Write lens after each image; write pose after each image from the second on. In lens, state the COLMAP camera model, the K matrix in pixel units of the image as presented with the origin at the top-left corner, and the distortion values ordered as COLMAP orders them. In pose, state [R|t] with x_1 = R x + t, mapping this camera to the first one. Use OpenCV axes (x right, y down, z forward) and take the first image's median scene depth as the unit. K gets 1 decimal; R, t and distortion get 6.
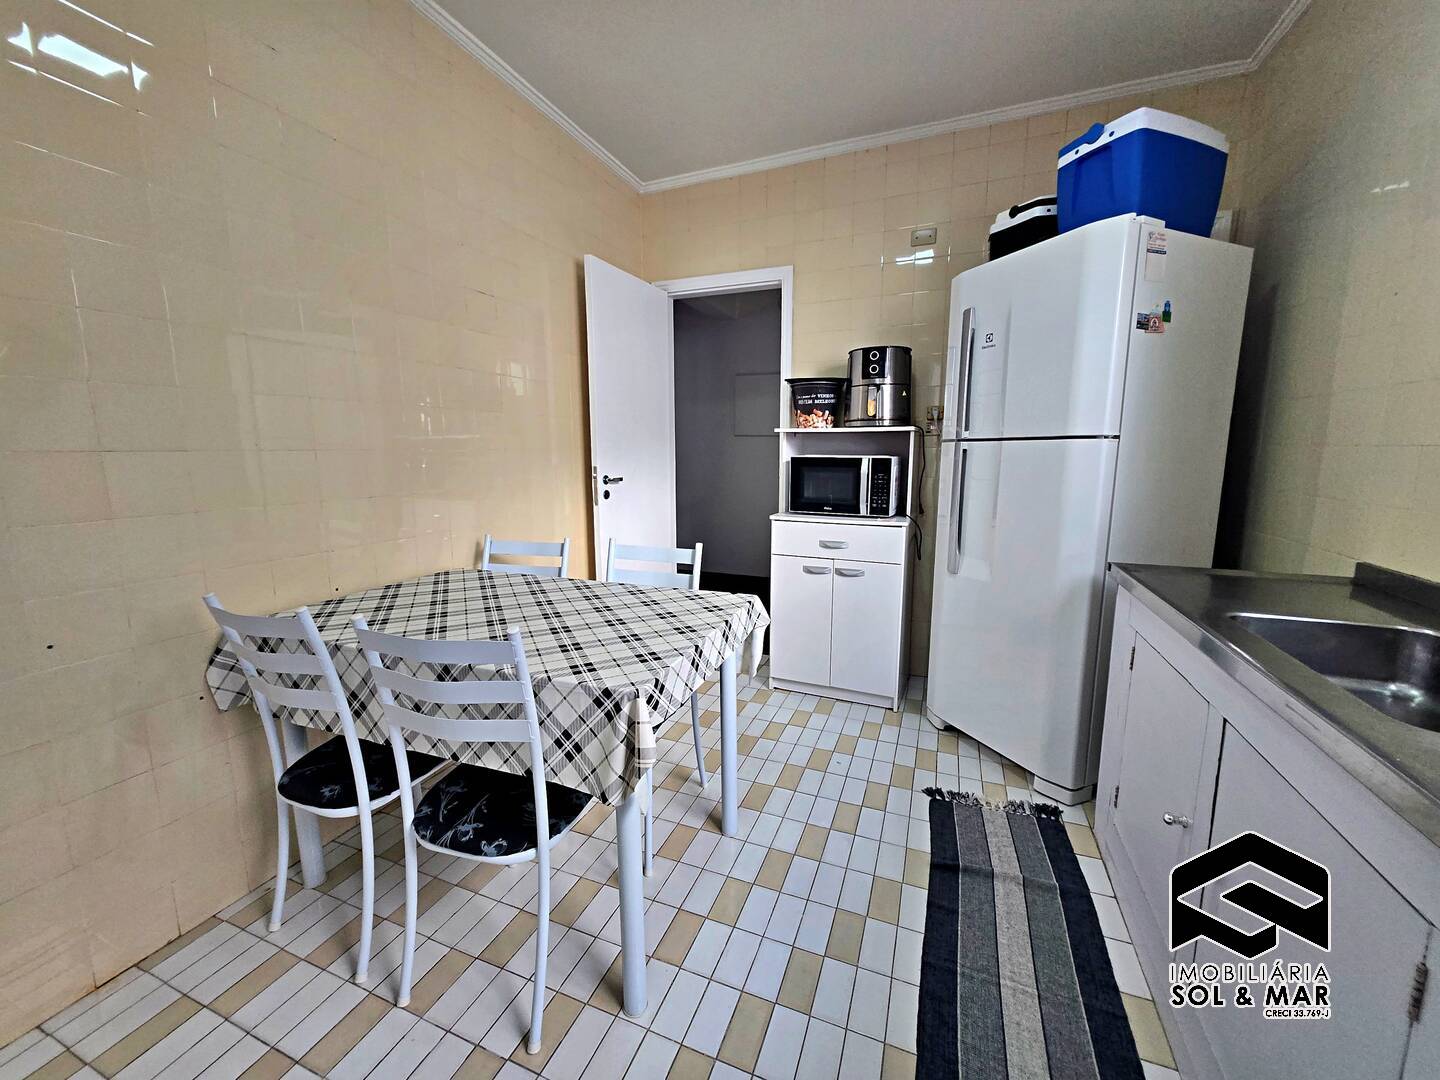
lens RADIAL K [[569.1, 0, 728.7], [0, 569.1, 534.4], [0, 0, 1]] dist [0.001494, 0.001197]
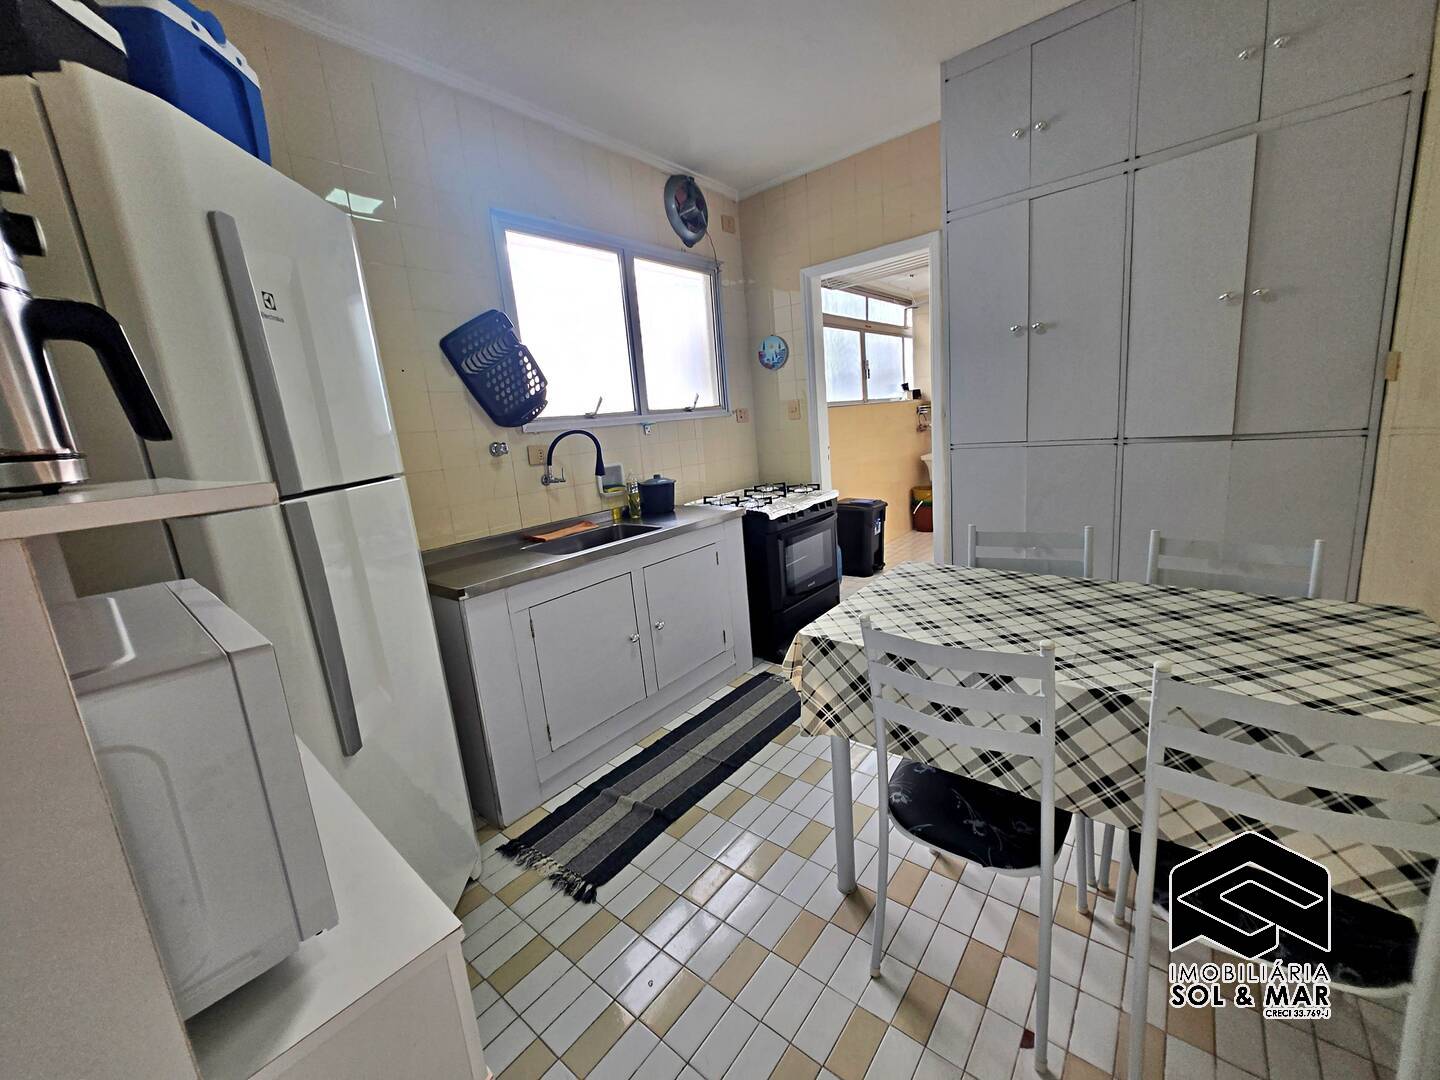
lens RADIAL K [[569.1, 0, 716.9], [0, 569.1, 536.1], [0, 0, 1]] dist [0.001494, 0.001197]
pose [[-0.949168, 0.030631, 0.313275, -0.091946], [0.140510, 0.931822, 0.334612, -0.282677], [-0.281667, 0.361622, -0.888760, 1.540513]]
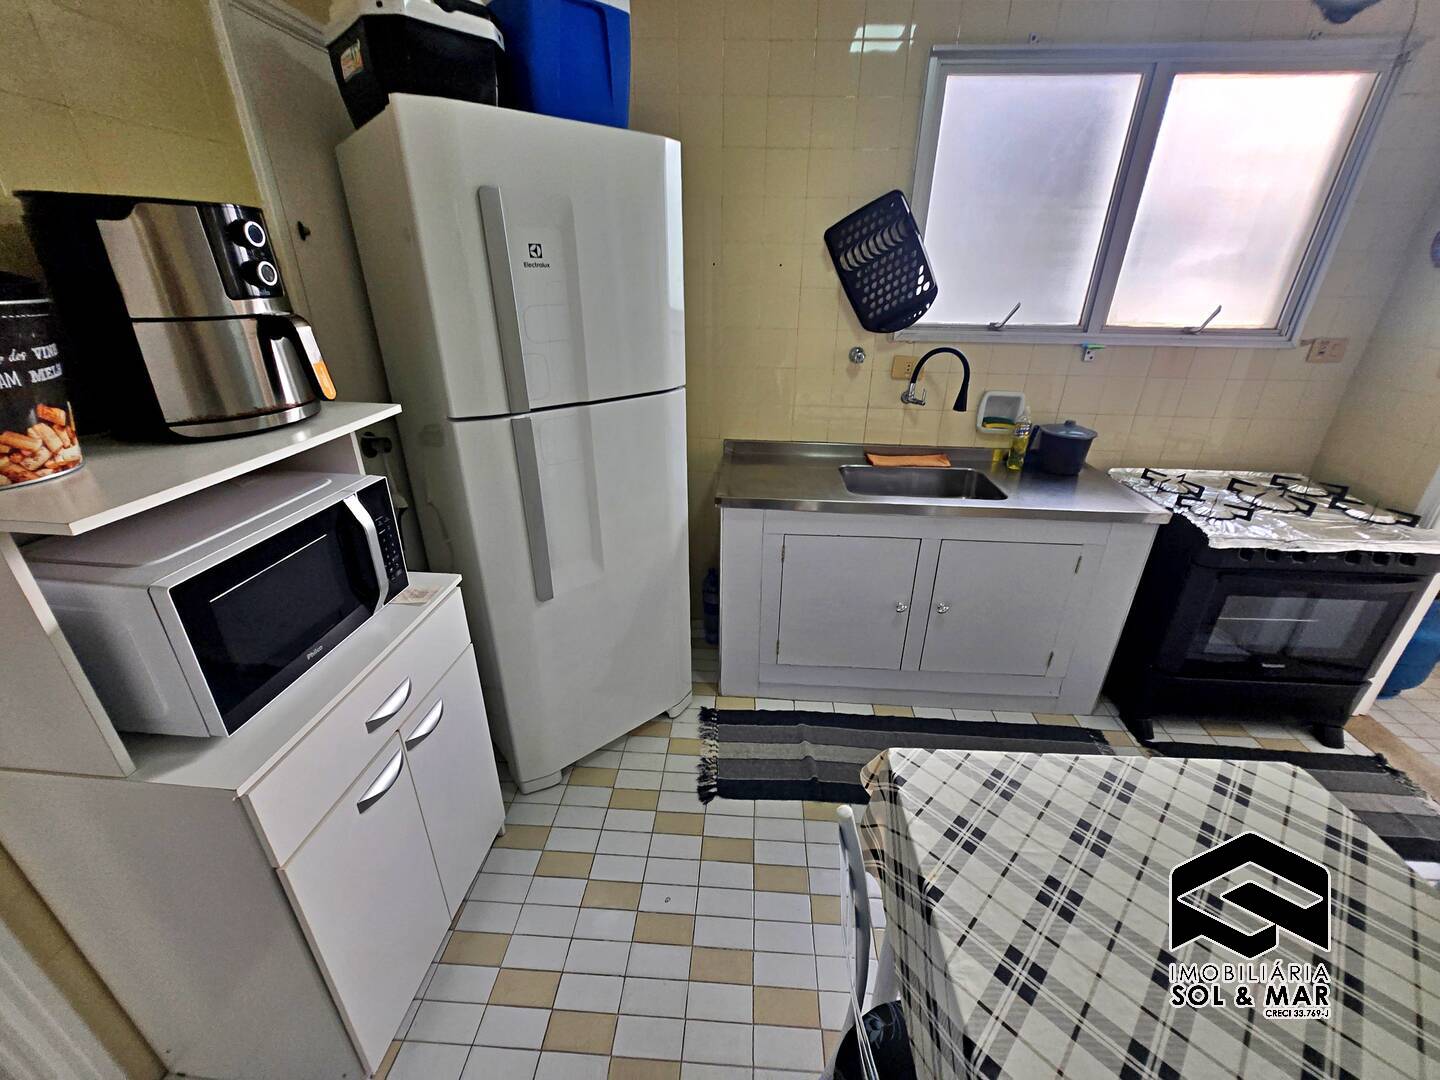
lens RADIAL K [[569.1, 0, 724.1], [0, 569.1, 521.5], [0, 0, 1]] dist [0.001494, 0.001197]
pose [[-0.317601, -0.378442, 0.869431, -0.295569], [0.136345, 0.889150, 0.436832, -0.351594], [-0.938371, 0.257281, -0.230796, 1.110214]]
